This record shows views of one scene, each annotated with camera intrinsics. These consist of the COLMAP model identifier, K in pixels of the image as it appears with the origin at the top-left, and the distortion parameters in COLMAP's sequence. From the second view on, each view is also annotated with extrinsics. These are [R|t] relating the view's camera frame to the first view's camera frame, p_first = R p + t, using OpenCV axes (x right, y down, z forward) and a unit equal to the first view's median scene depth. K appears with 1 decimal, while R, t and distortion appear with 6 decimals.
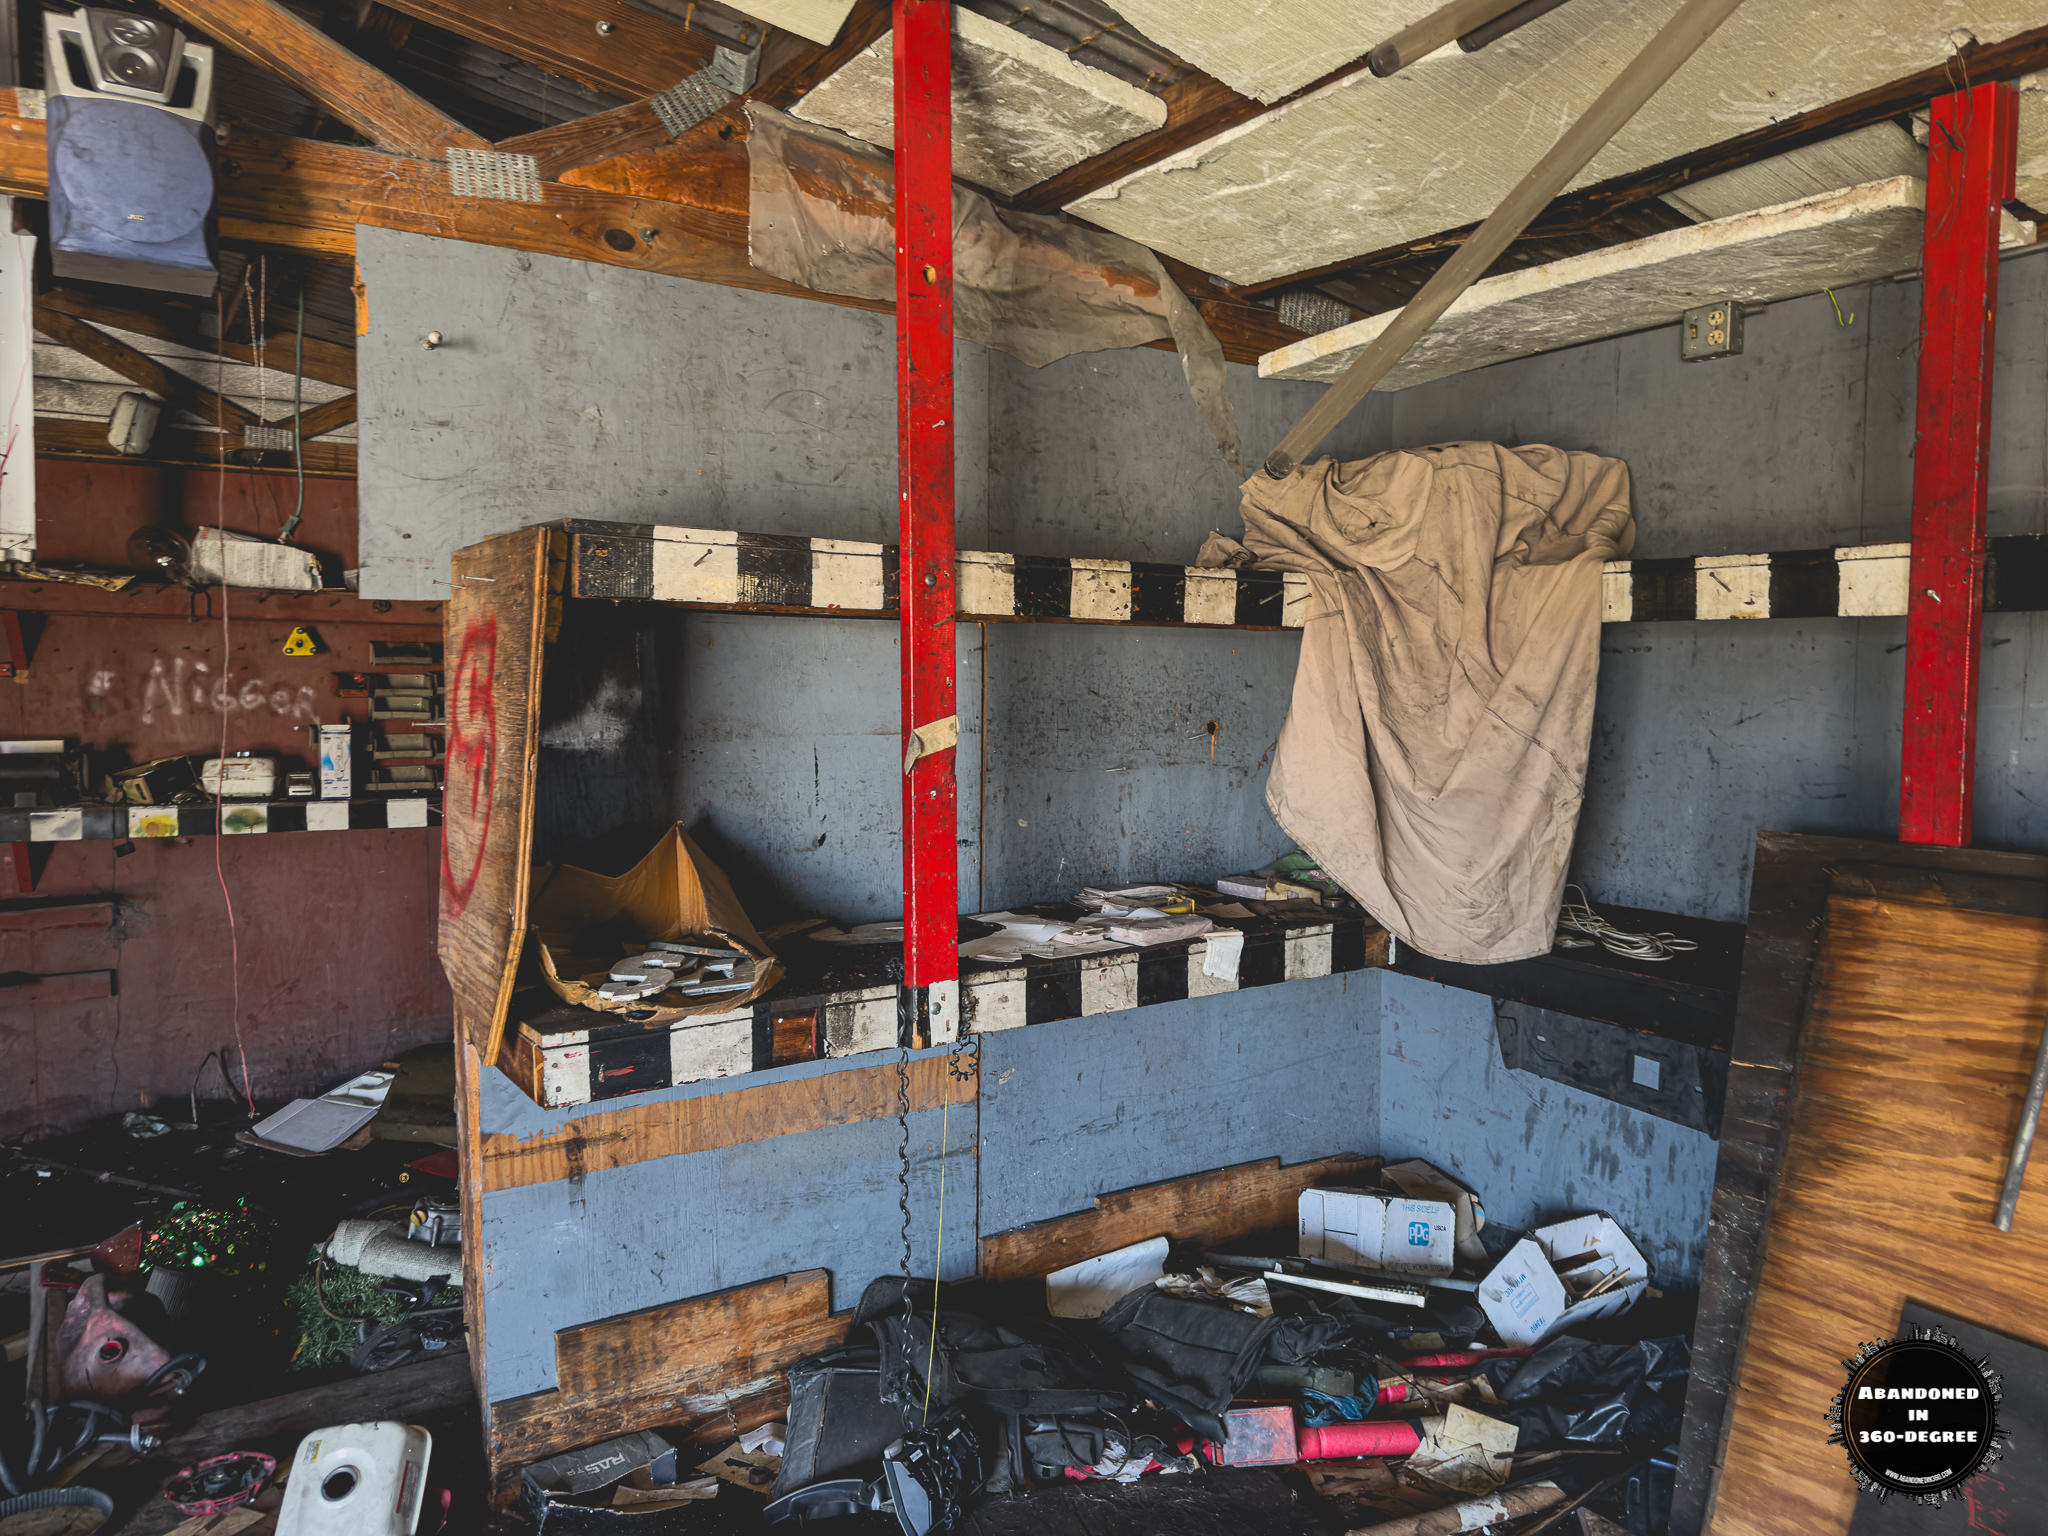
lens RADIAL K [[1452.2, 0, 1015.3], [0, 1452.2, 758.2], [0, 0, 1]] dist [-0.007954, -0.004705]
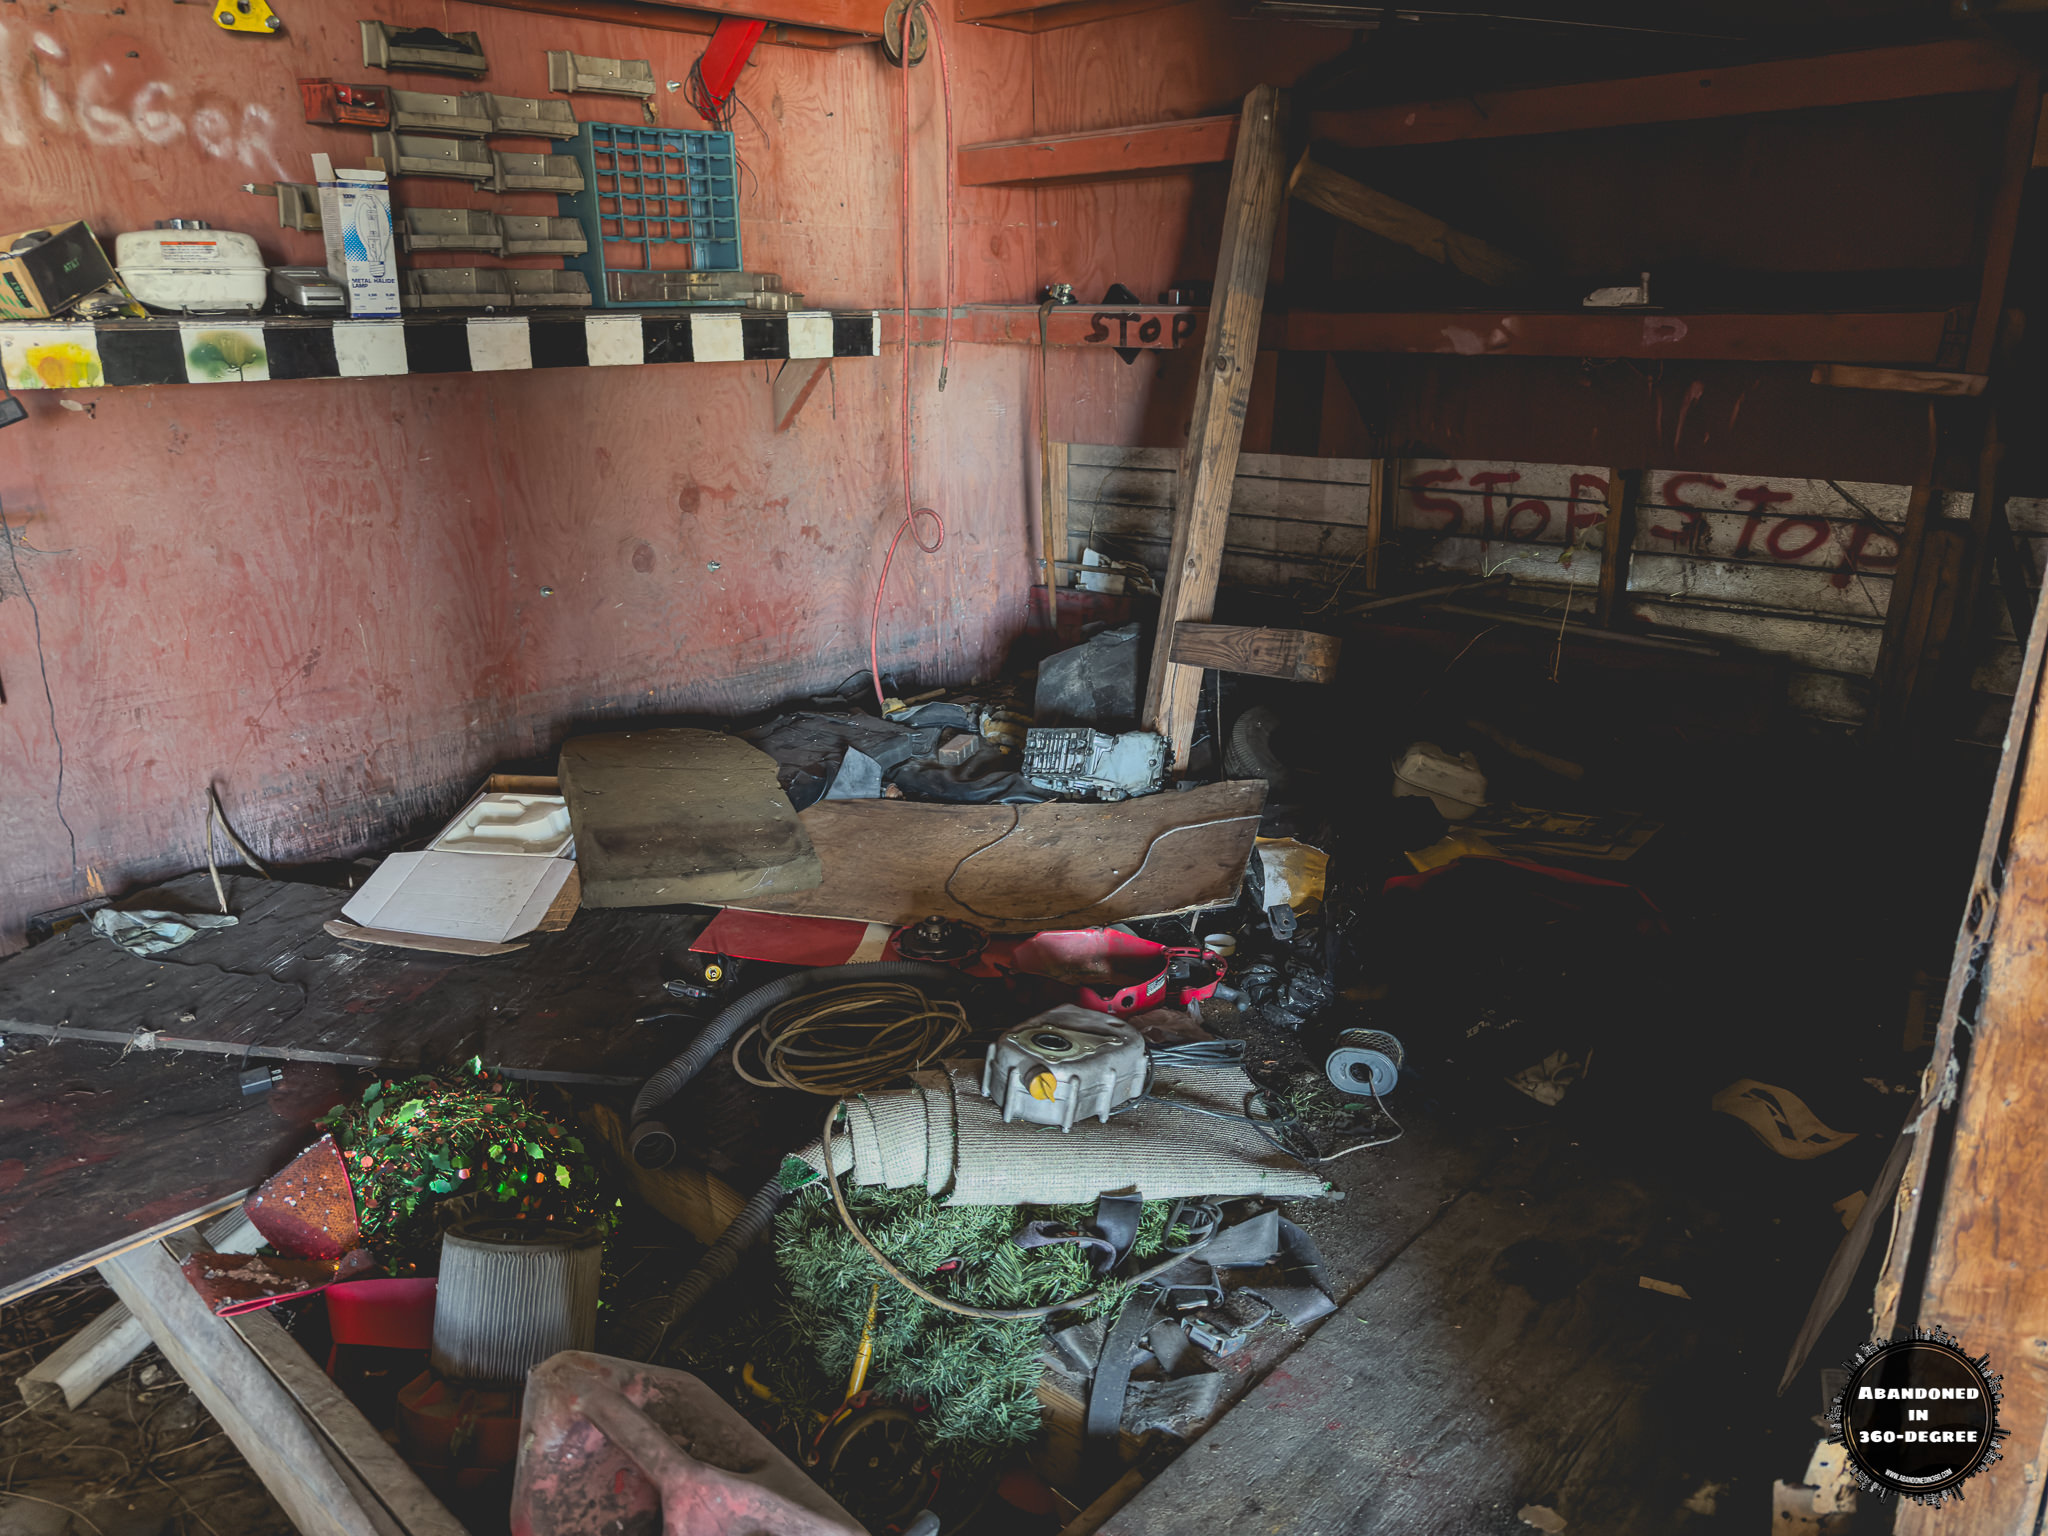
lens RADIAL K [[1452.2, 0, 1033.8], [0, 1452.2, 771.5], [0, 0, 1]] dist [-0.007954, -0.004705]
pose [[0.967439, -0.087921, 0.237341, -0.374871], [0.023283, 0.964665, 0.262449, 0.055714], [-0.252030, -0.248377, 0.935302, 0.390454]]
